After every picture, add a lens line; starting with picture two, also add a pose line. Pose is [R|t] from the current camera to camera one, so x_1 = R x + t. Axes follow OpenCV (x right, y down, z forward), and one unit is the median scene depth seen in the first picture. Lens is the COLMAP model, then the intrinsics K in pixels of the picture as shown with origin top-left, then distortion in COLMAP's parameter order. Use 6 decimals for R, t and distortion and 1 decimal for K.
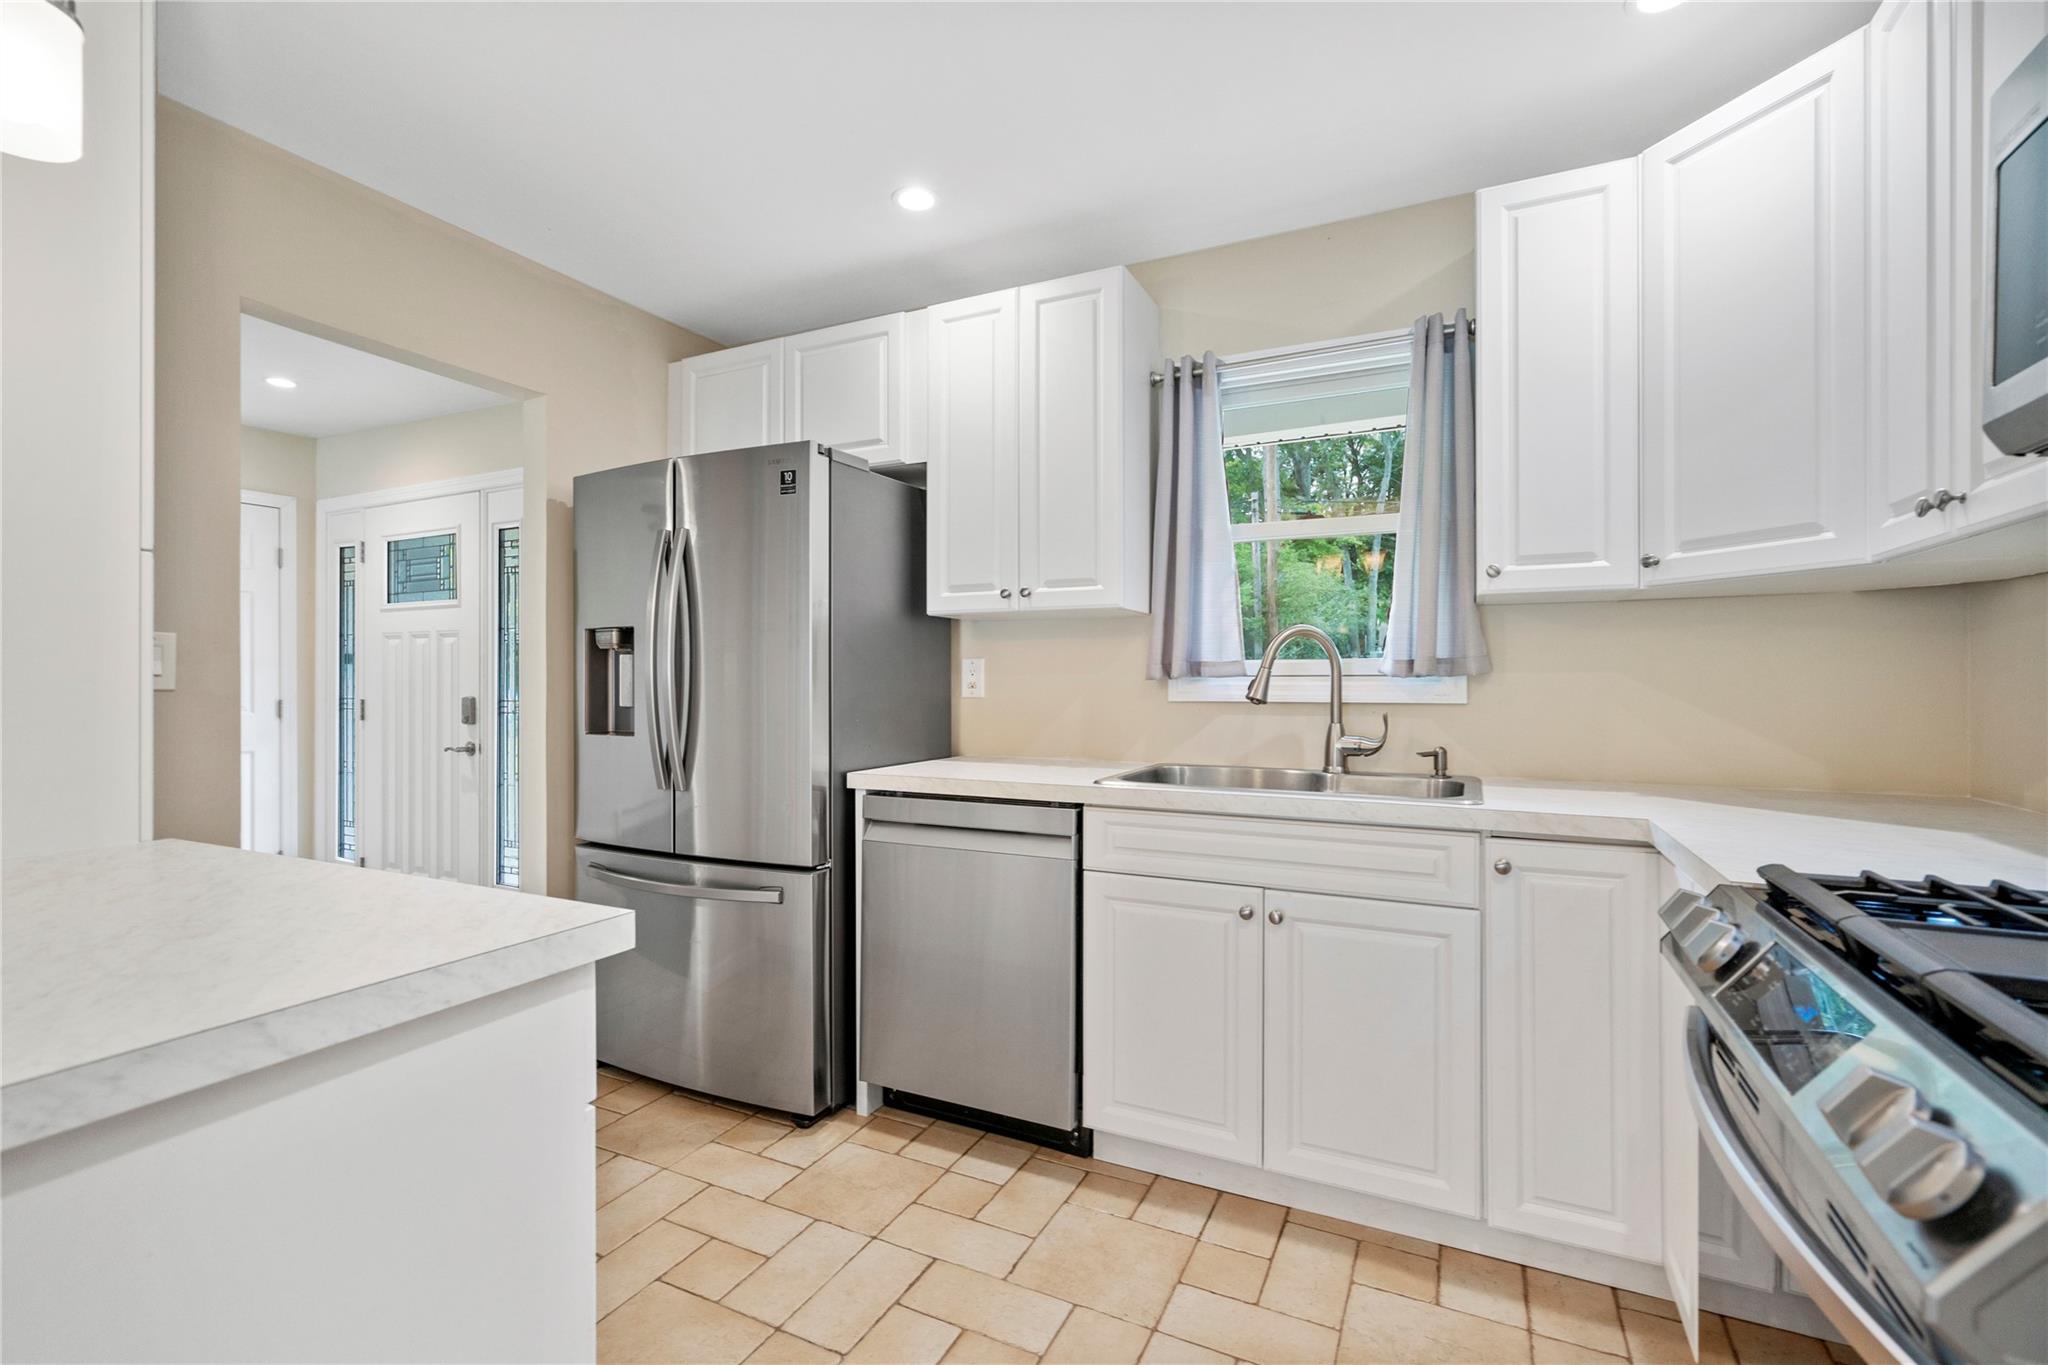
lens RADIAL K [[928.0, 0, 1001.8], [0, 928.0, 677.3], [0, 0, 1]] dist [-0.002906, 0.001076]
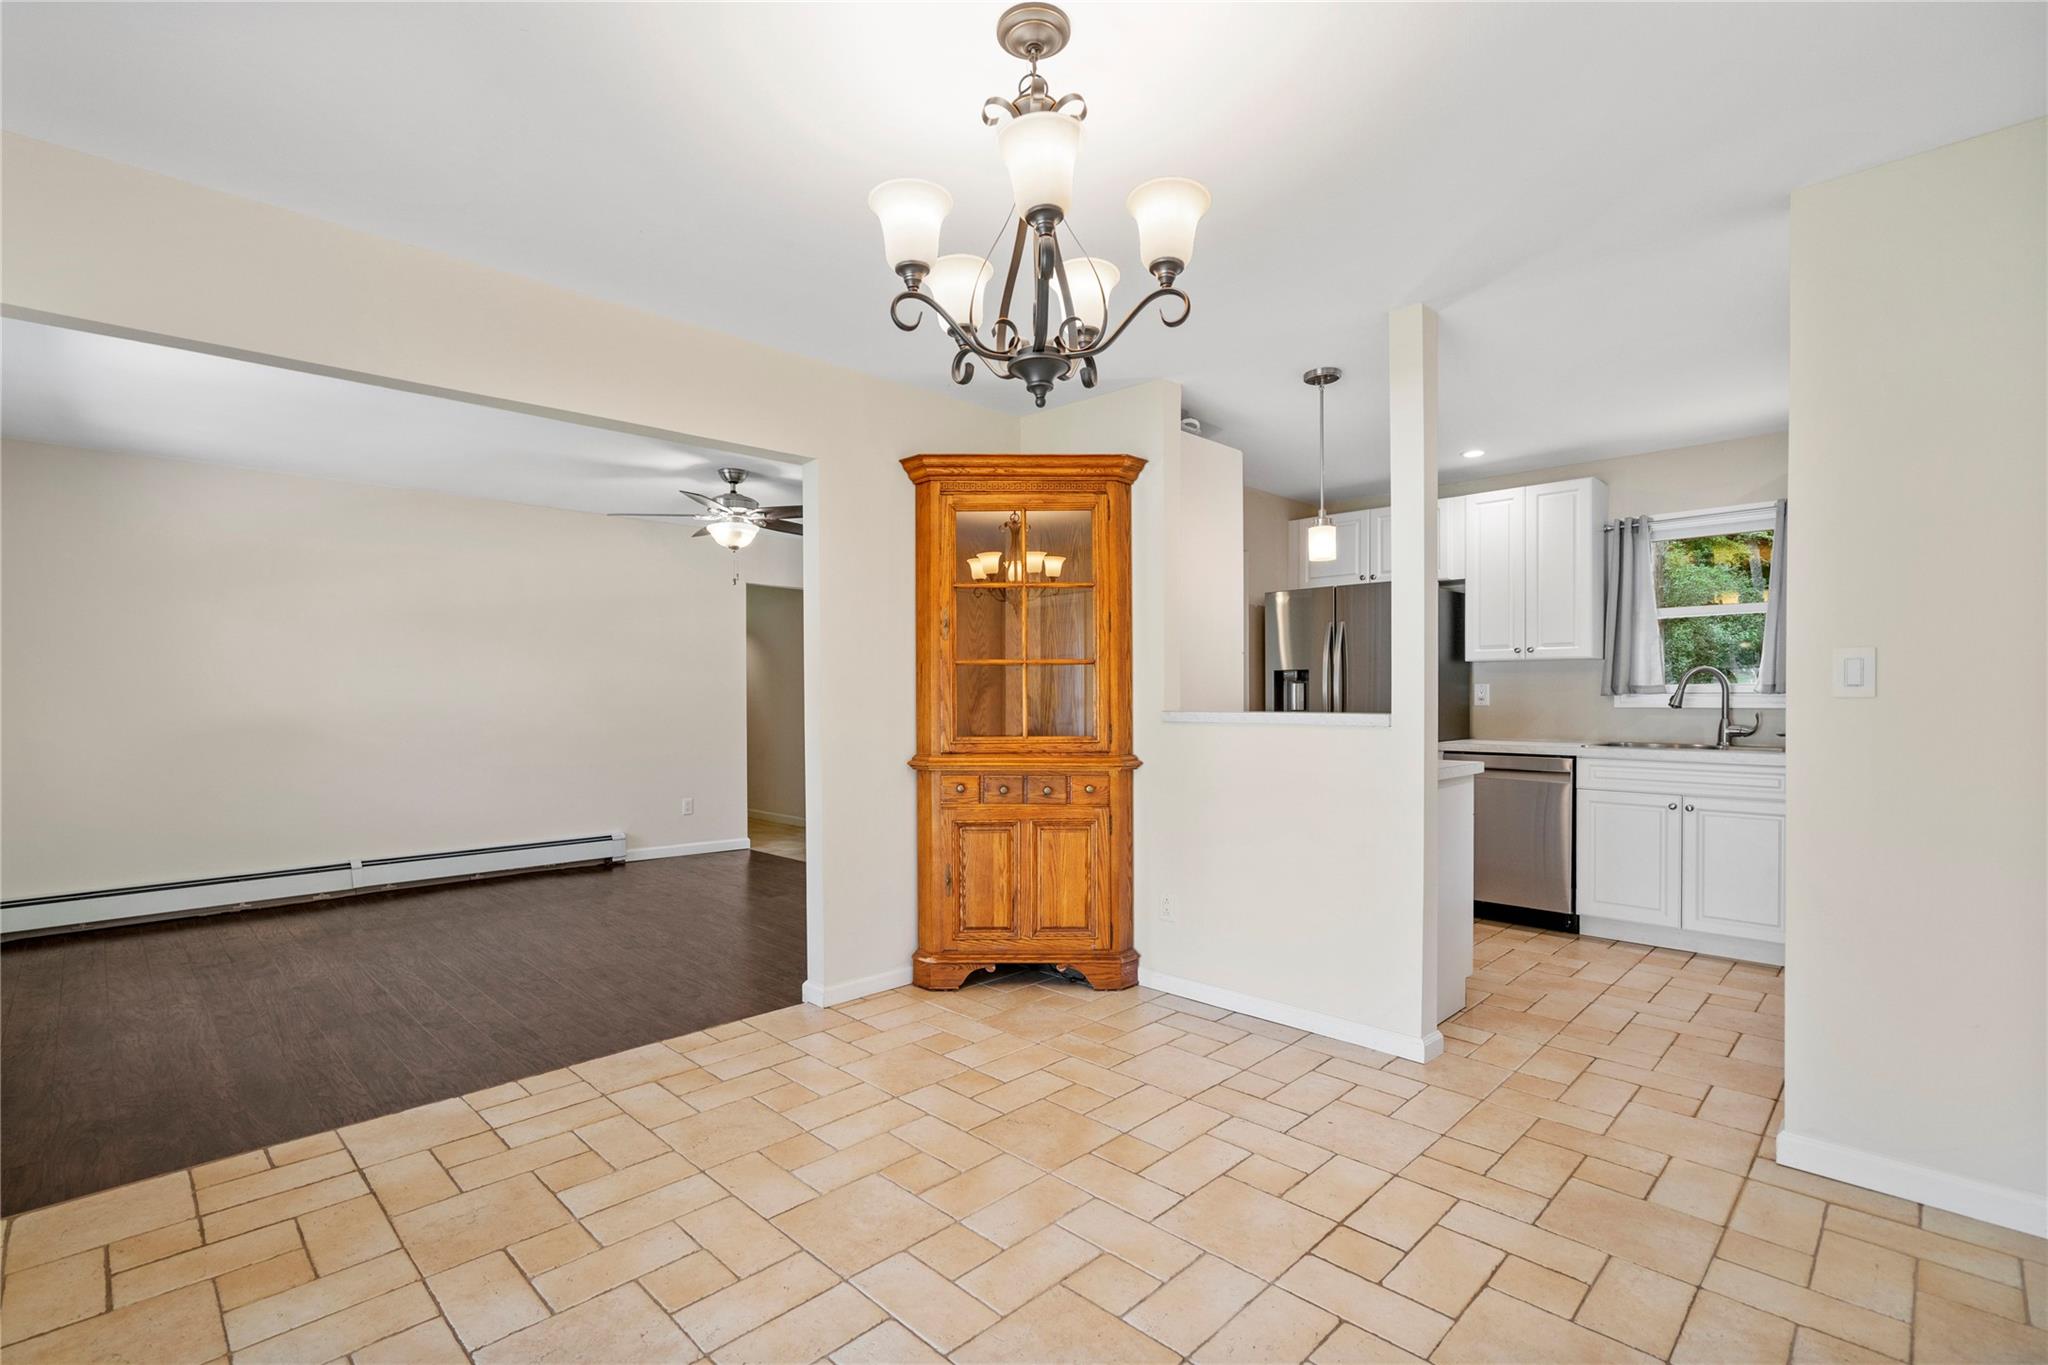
lens RADIAL K [[928.0, 0, 1006.3], [0, 928.0, 704.2], [0, 0, 1]] dist [-0.002906, 0.001076]
pose [[0.948568, 0.001808, -0.316570, -0.423297], [0.001880, 0.999934, 0.011345, -0.003368], [0.316569, -0.011357, 0.948501, -1.231253]]
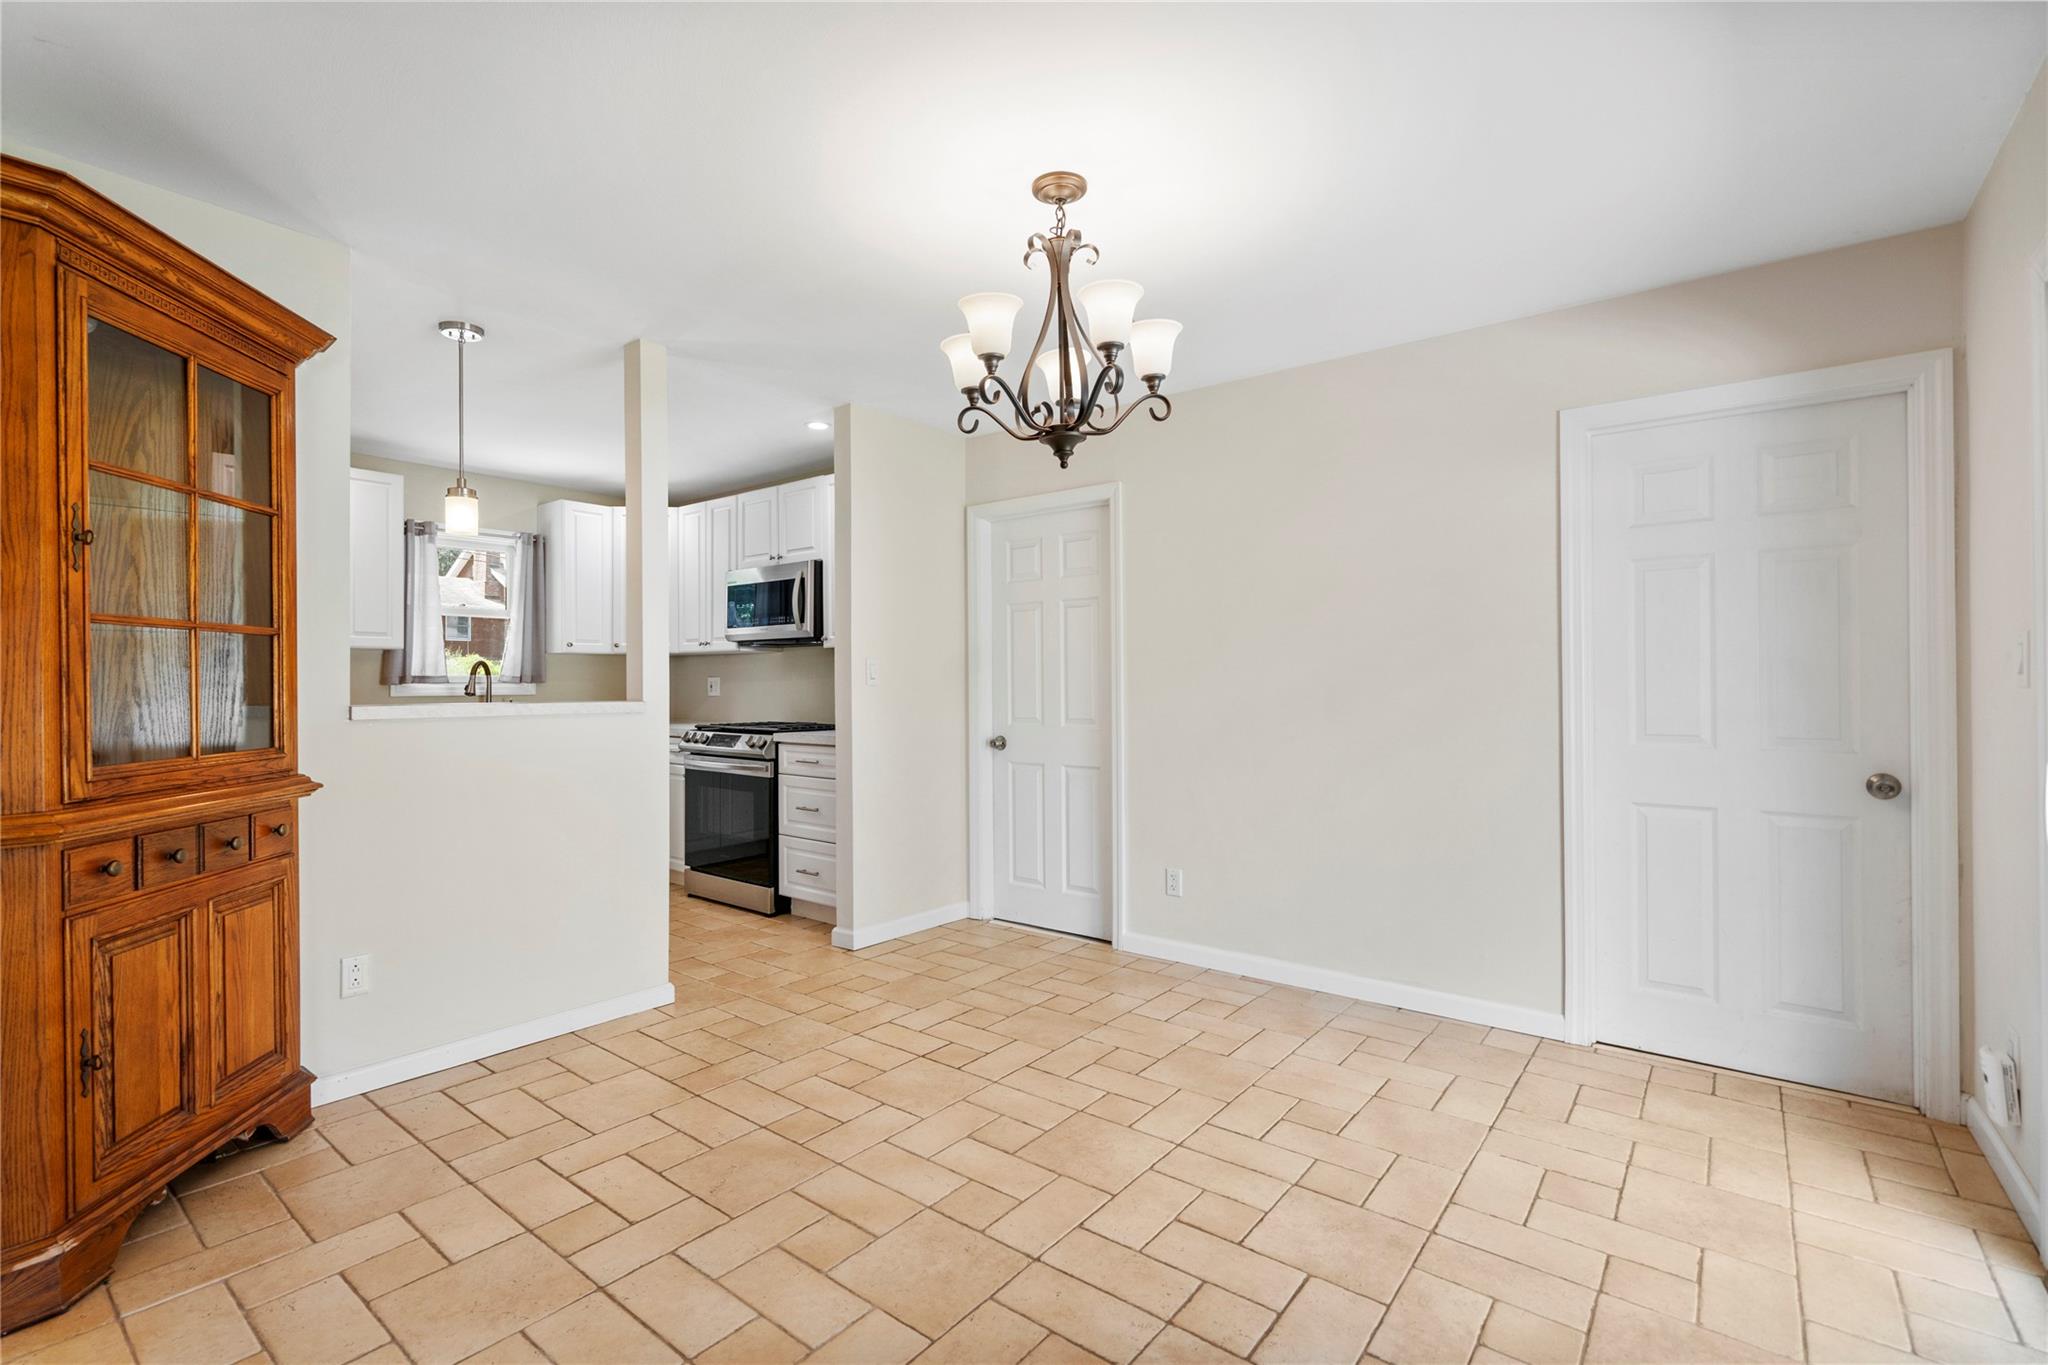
lens RADIAL K [[928.0, 0, 985.0], [0, 928.0, 677.5], [0, 0, 1]] dist [-0.002906, 0.001076]
pose [[0.224821, 0.006119, 0.974381, -1.578484], [-0.000779, 0.999981, -0.006100, -0.002310], [-0.974400, 0.000613, 0.224821, -0.678137]]
